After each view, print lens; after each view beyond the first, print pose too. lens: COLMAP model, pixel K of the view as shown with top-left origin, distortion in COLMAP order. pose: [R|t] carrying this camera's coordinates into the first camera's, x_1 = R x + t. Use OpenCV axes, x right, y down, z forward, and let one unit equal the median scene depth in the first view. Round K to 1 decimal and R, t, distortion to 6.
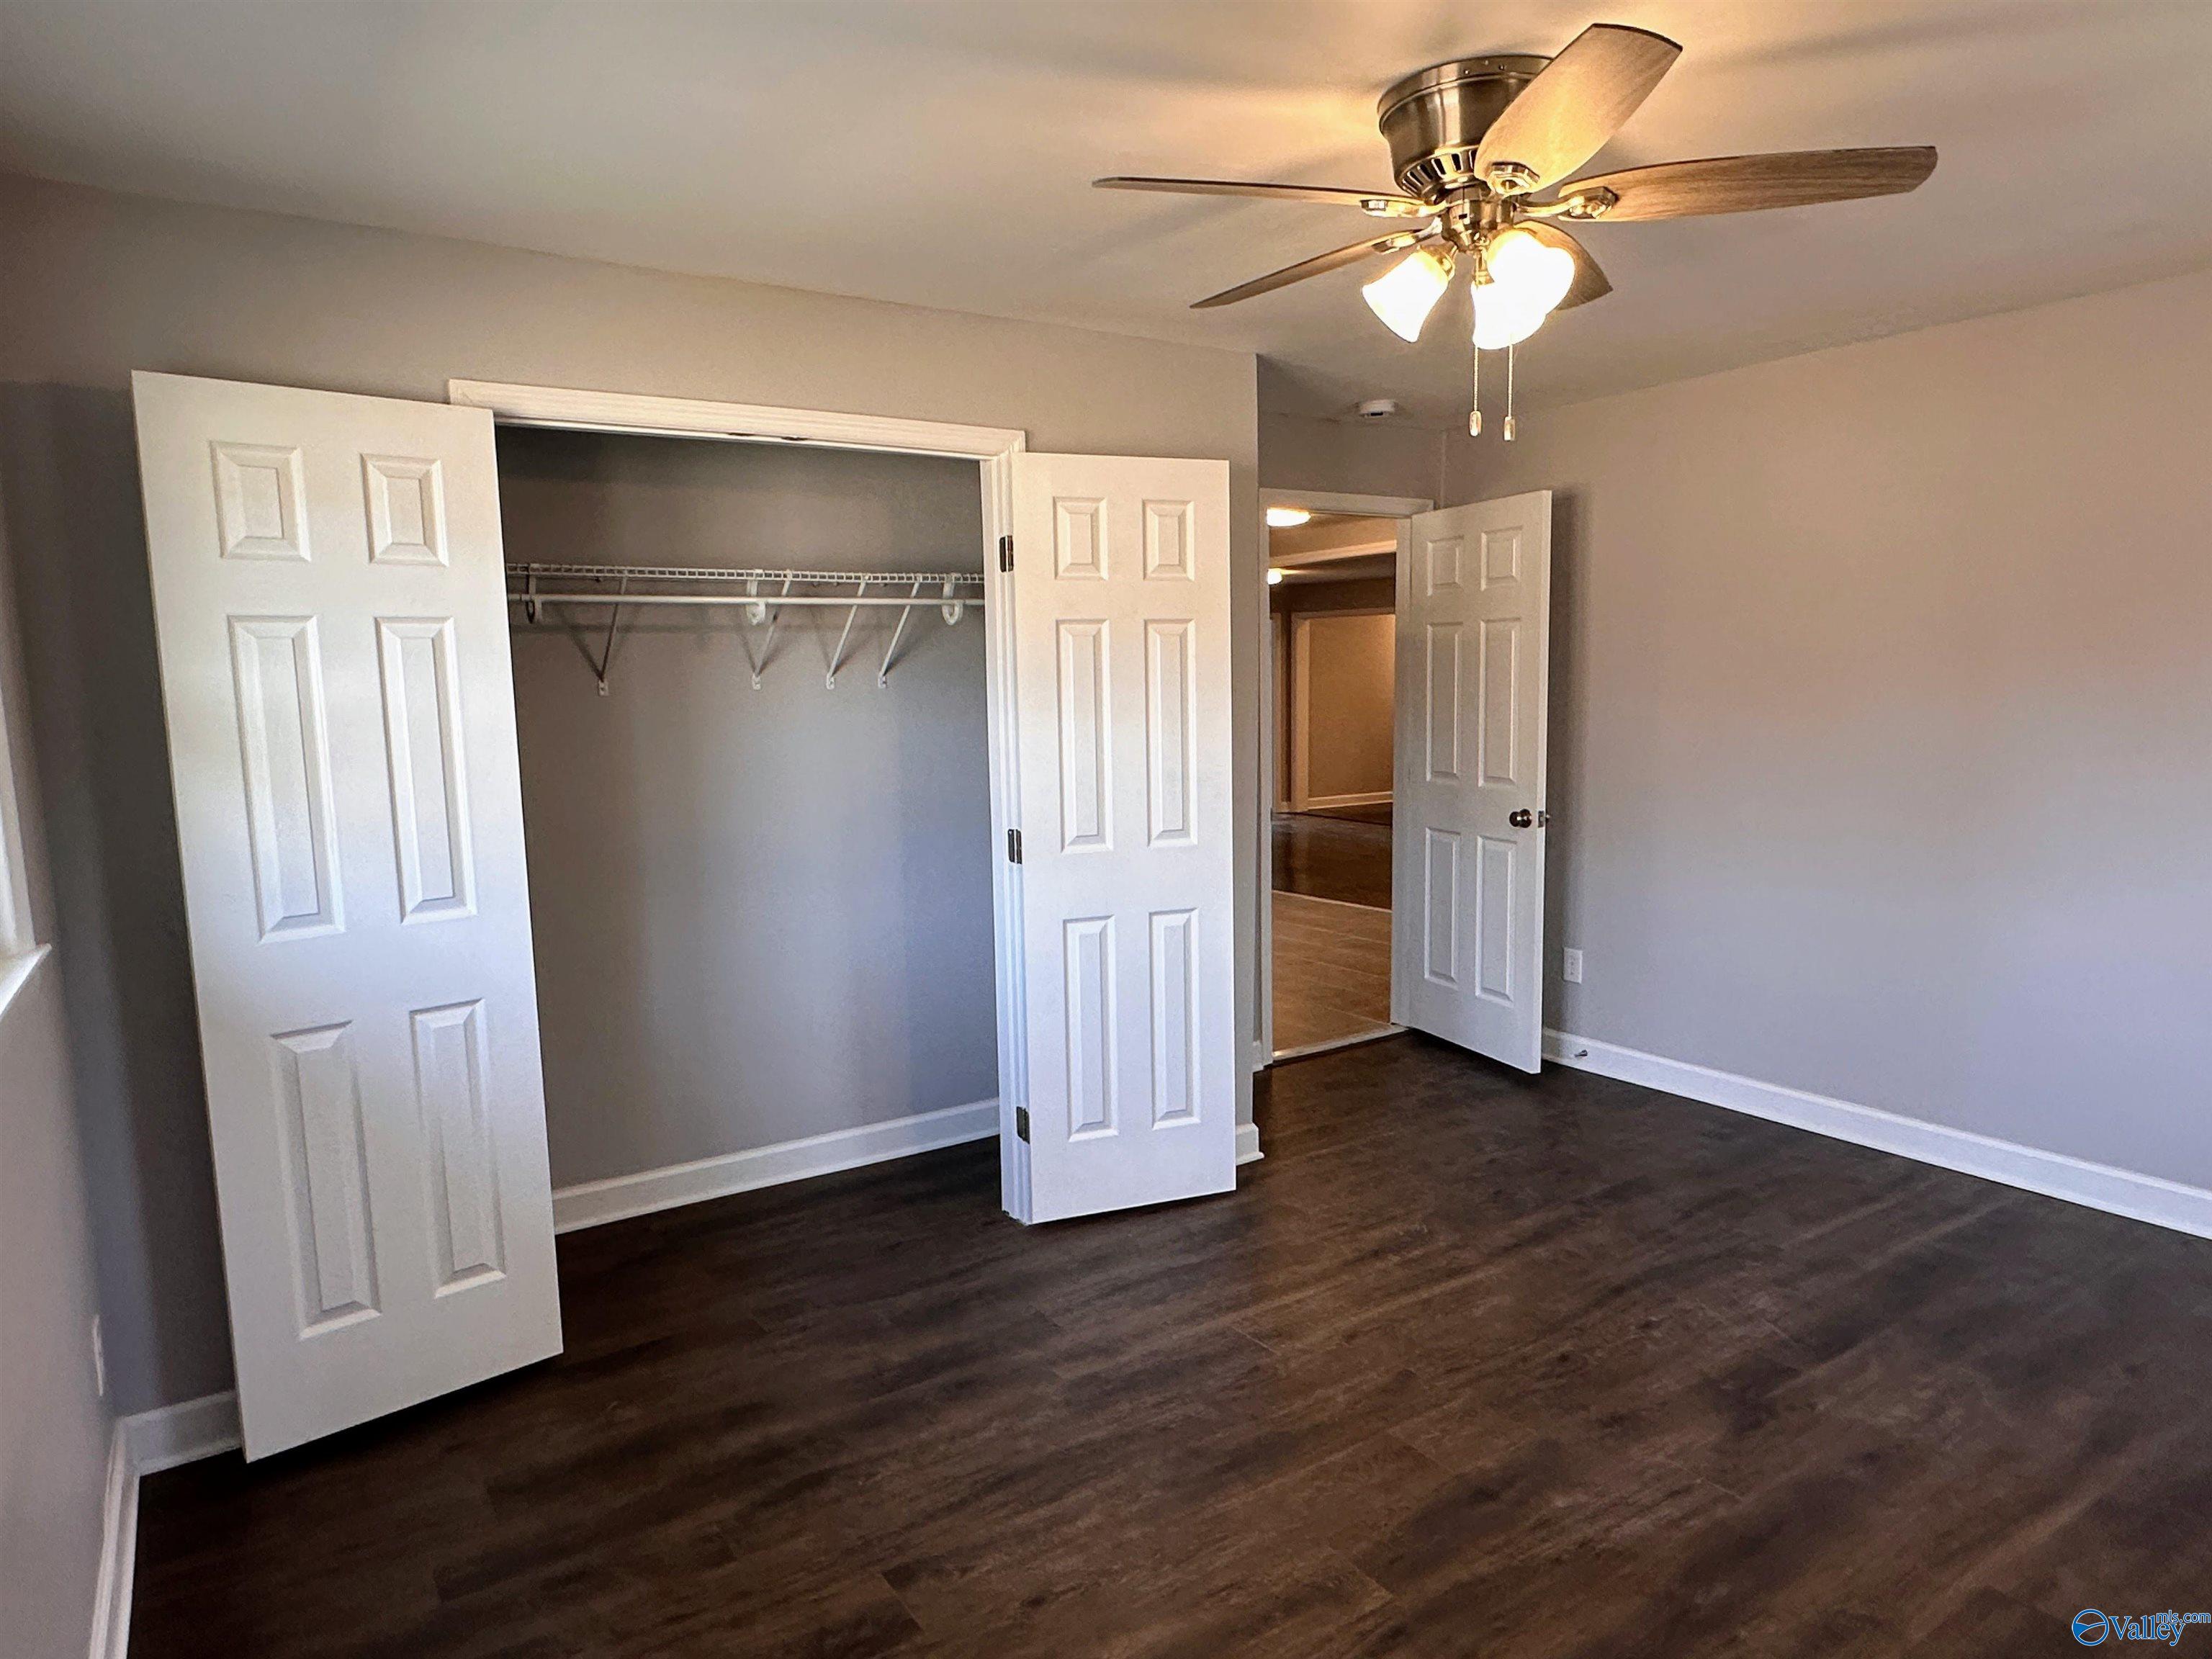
lens RADIAL K [[1356.9, 0, 1119.9], [0, 1356.9, 837.3], [0, 0, 1]] dist [-0.000095, 0.004545]
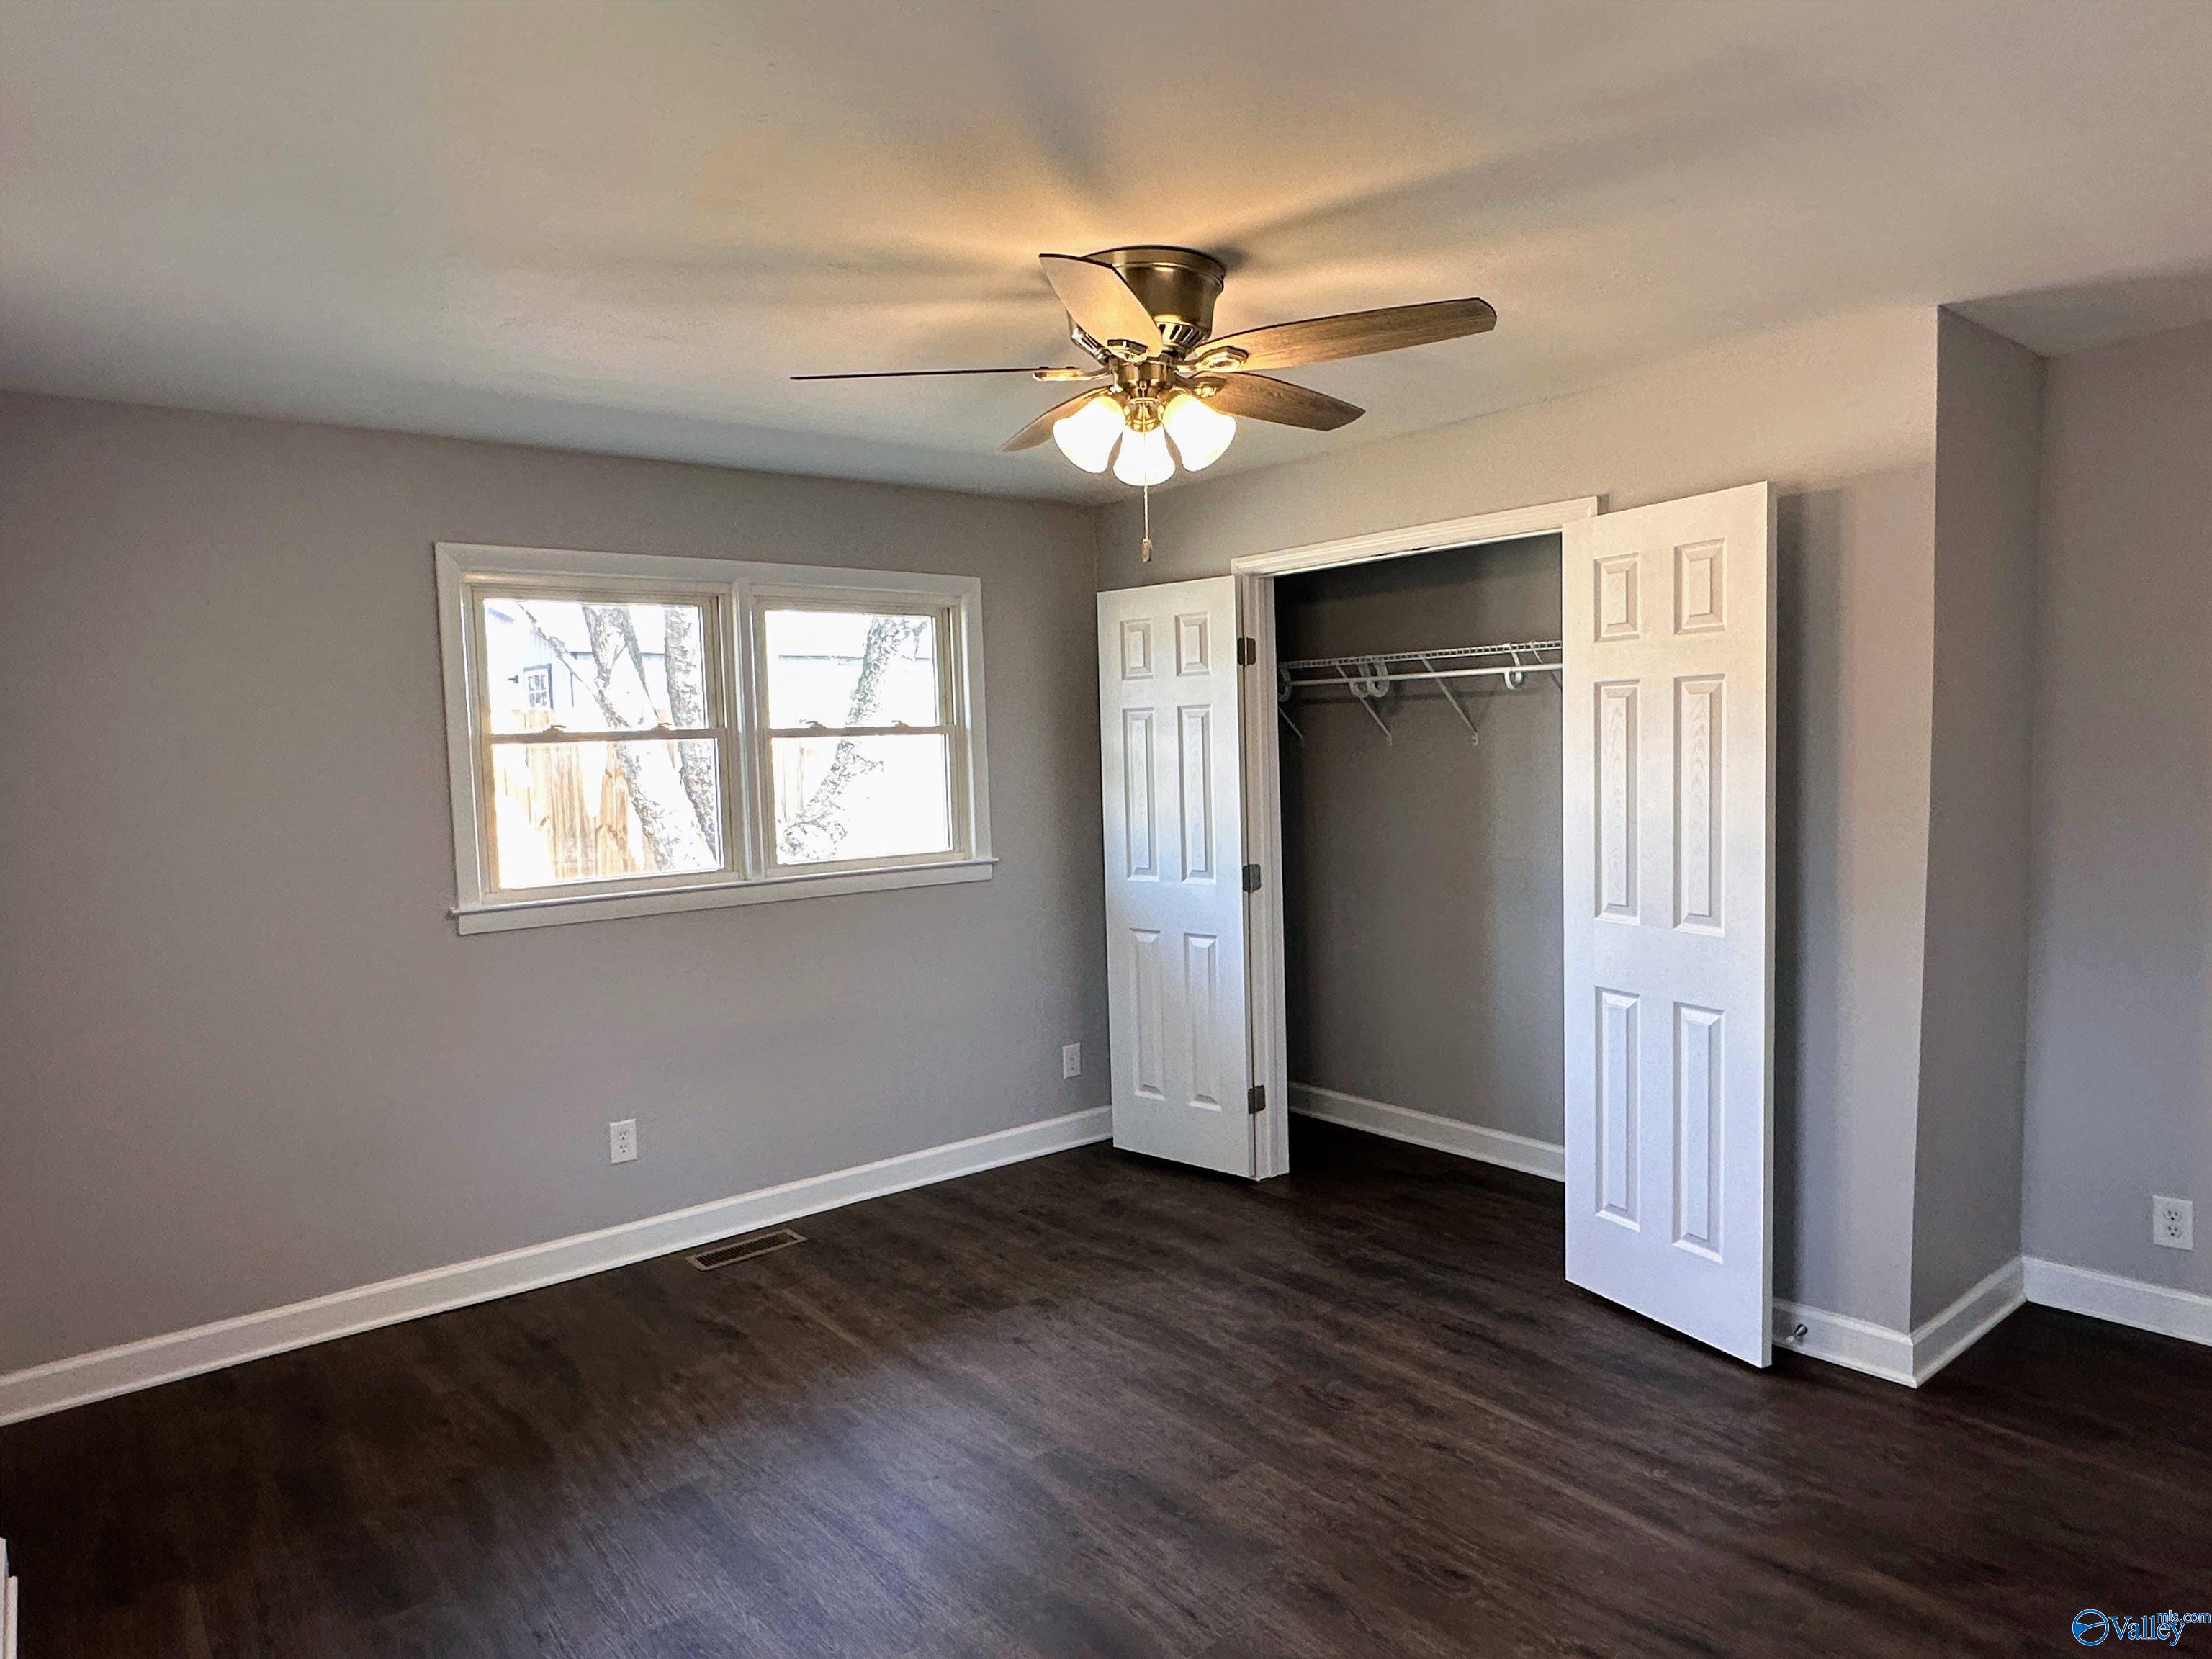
lens RADIAL K [[1356.9, 0, 1116.7], [0, 1356.9, 835.8], [0, 0, 1]] dist [-0.000095, 0.004545]
pose [[0.113005, 0.086462, -0.989825, 0.989864], [-0.096594, 0.992444, 0.075663, -0.097971], [0.988888, 0.087061, 0.120502, 0.596908]]
